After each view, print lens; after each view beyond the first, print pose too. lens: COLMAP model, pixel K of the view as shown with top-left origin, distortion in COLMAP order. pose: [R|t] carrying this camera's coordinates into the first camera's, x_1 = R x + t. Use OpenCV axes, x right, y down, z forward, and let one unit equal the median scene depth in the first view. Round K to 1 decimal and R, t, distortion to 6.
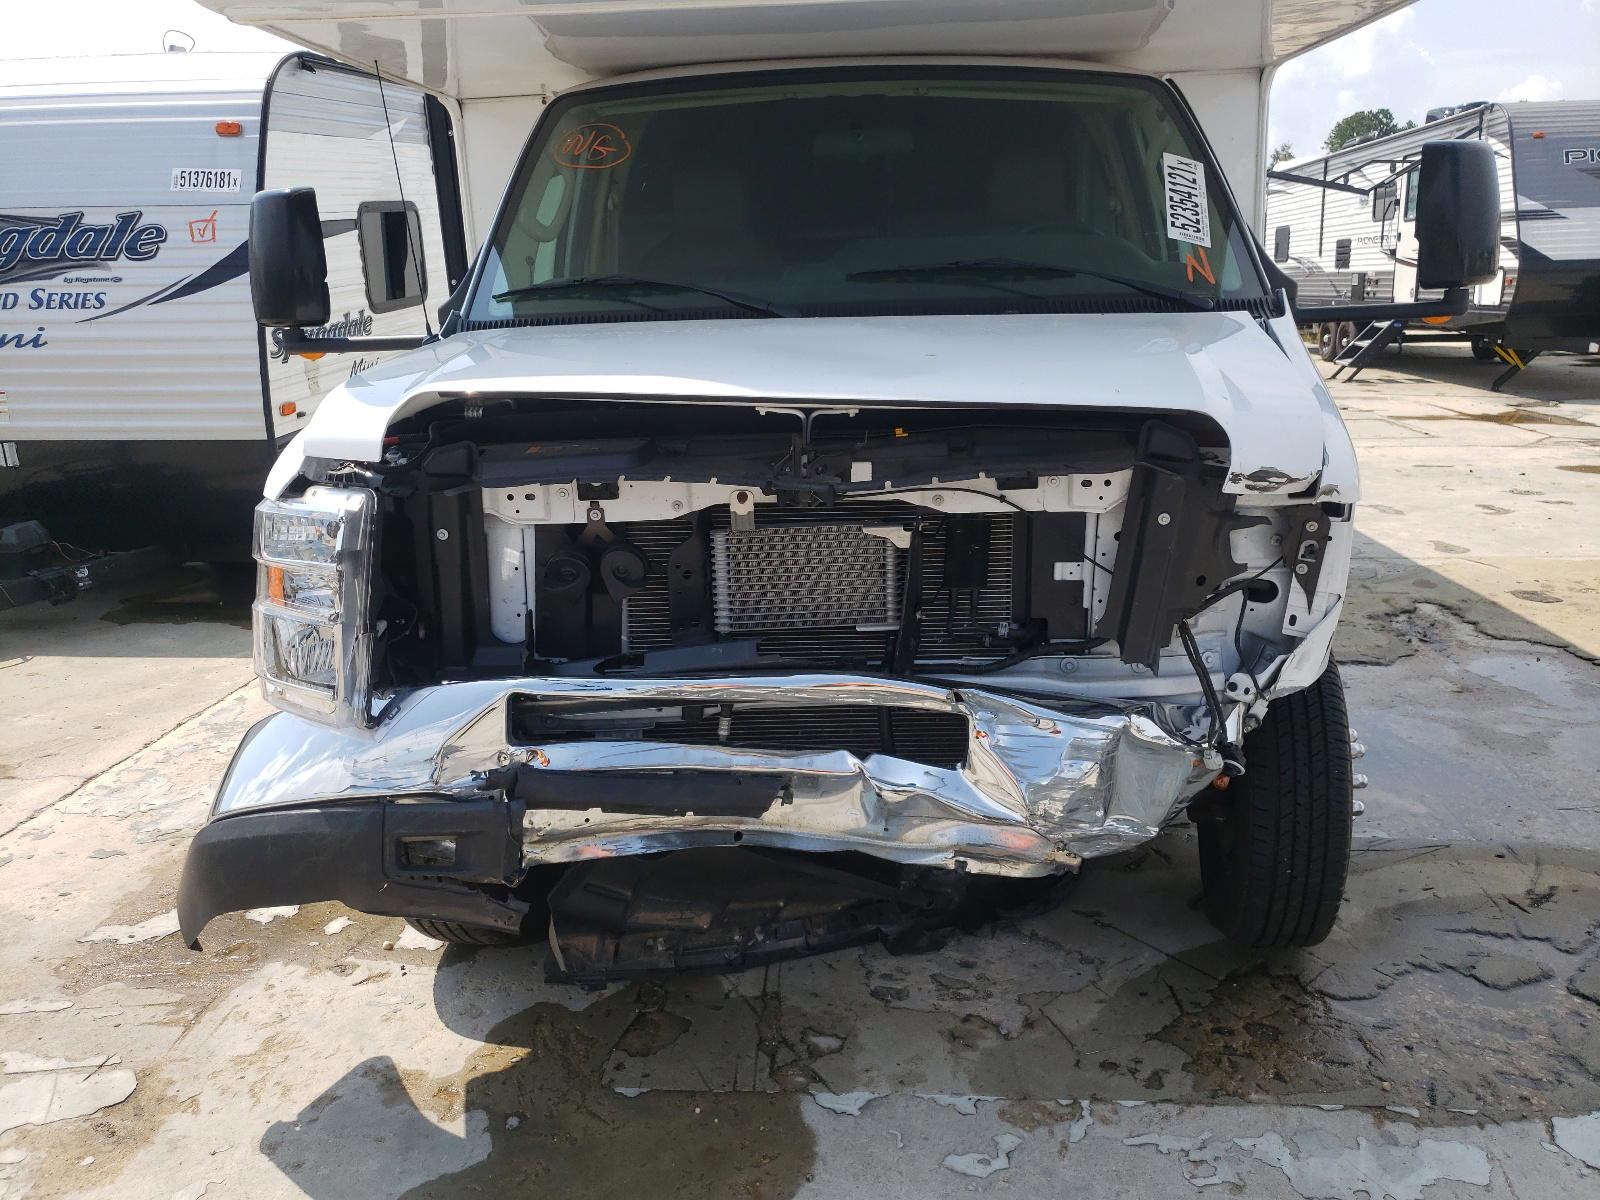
lens RADIAL K [[1276.2, 0, 800.0], [0, 1276.2, 600.0], [0, 0, 1]] dist [0.027839, -0.004302]
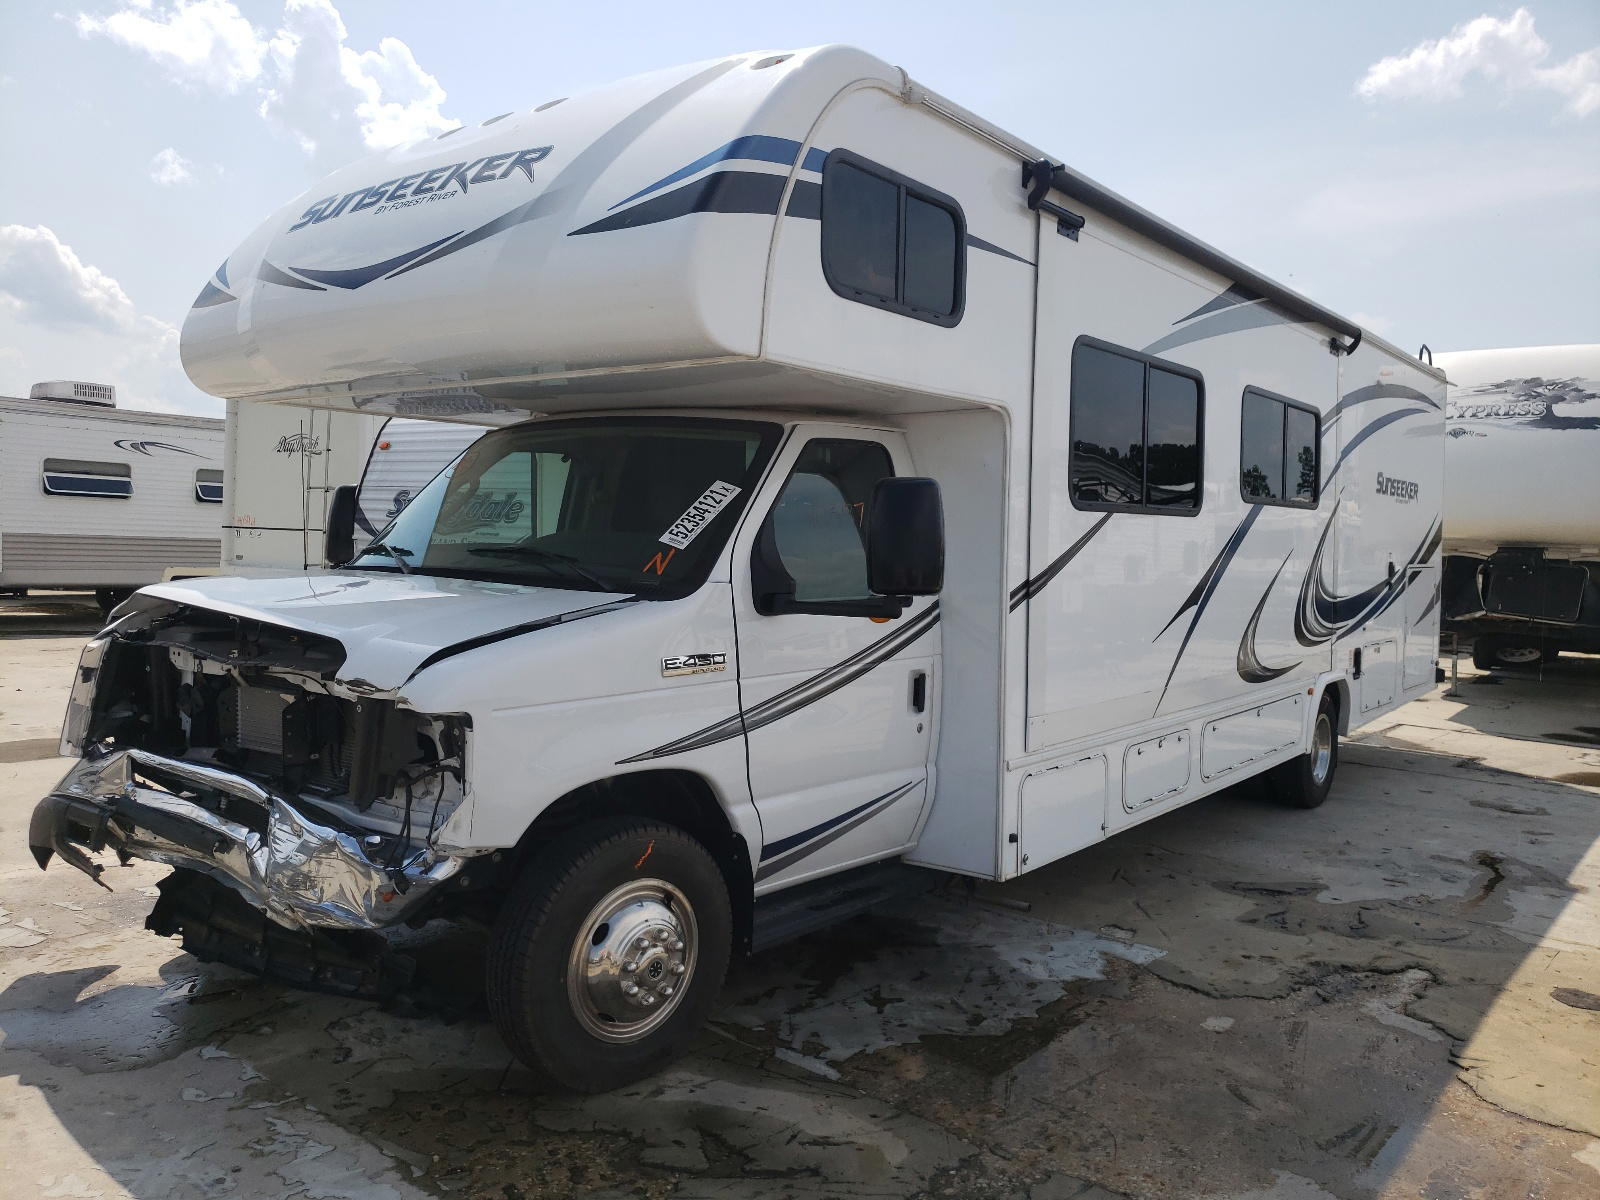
lens RADIAL K [[1276.2, 0, 800.0], [0, 1276.2, 600.0], [0, 0, 1]] dist [0.027839, -0.004302]
pose [[0.799067, 0.081079, -0.595750, 1.489512], [-0.200668, 0.970013, -0.137138, -0.077128], [0.566766, 0.229131, 0.791375, 0.024946]]
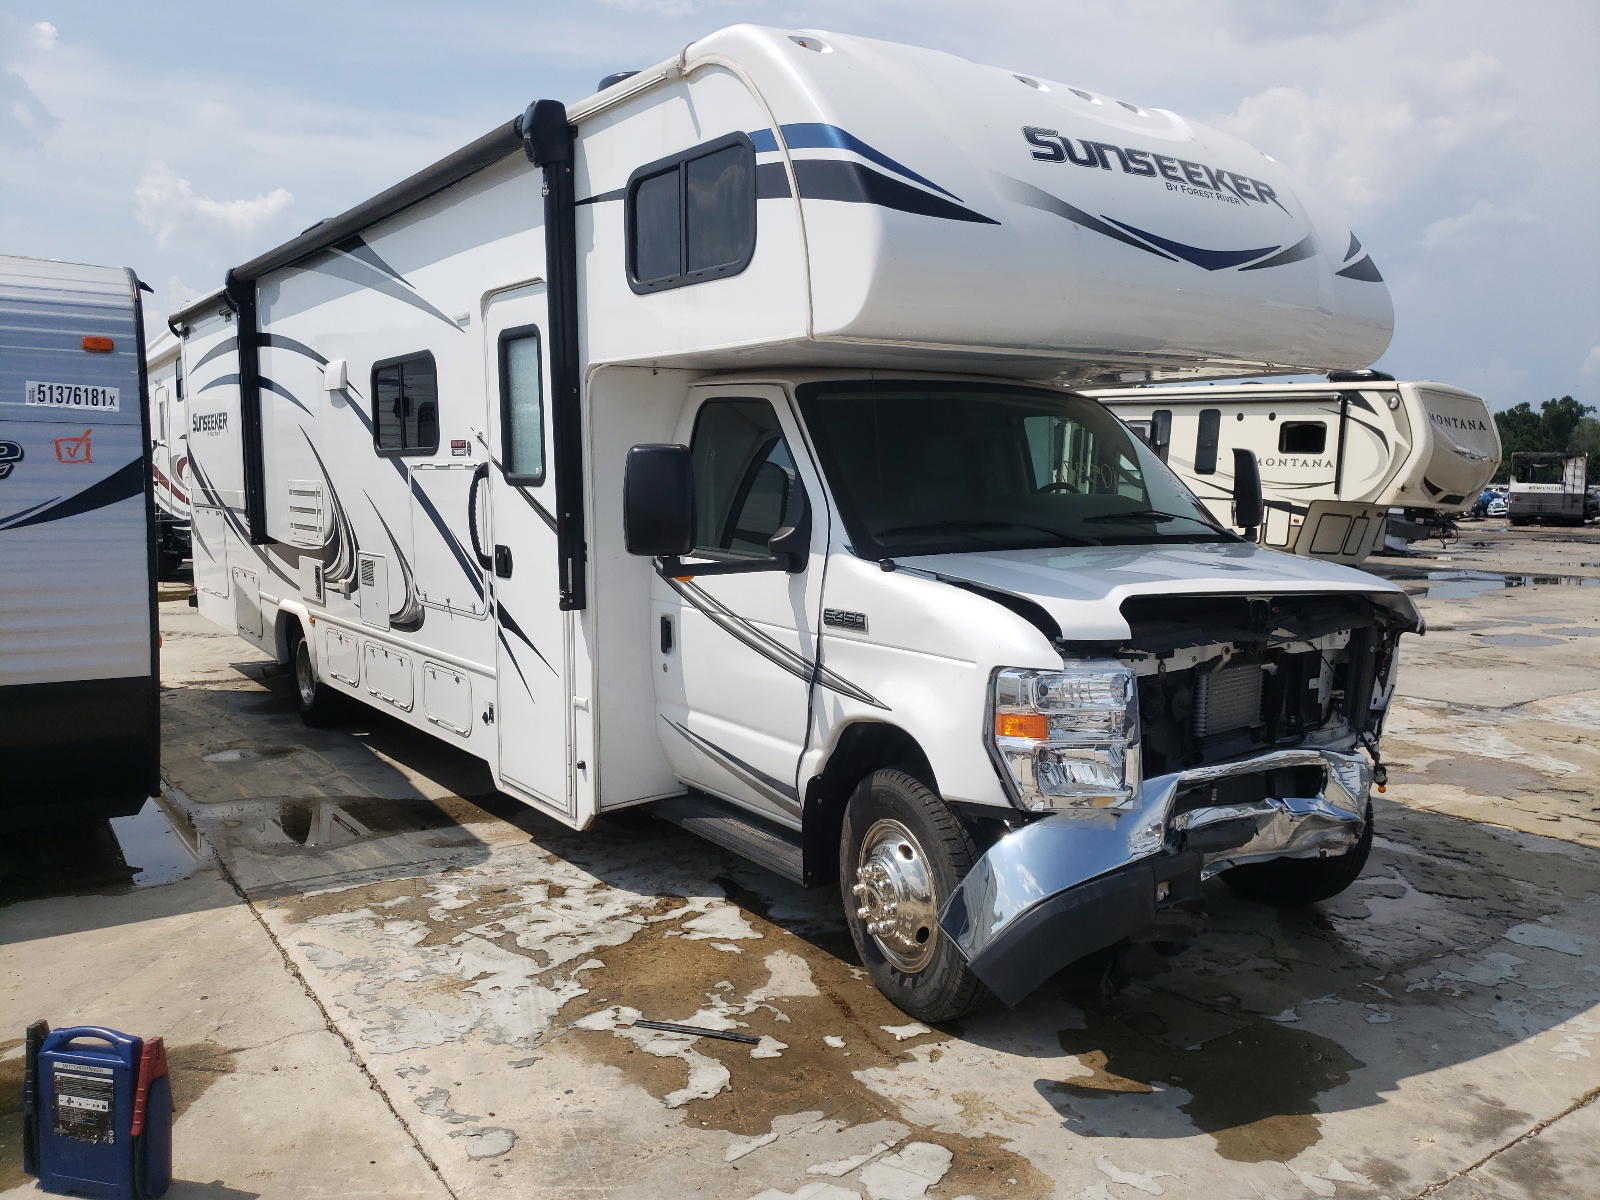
lens RADIAL K [[1276.2, 0, 800.0], [0, 1276.2, 600.0], [0, 0, 1]] dist [0.027839, -0.004302]
pose [[0.786902, -0.032569, 0.616218, -1.424127], [0.131714, 0.984458, -0.116165, -0.022803], [-0.602857, 0.172575, 0.778961, 0.005234]]
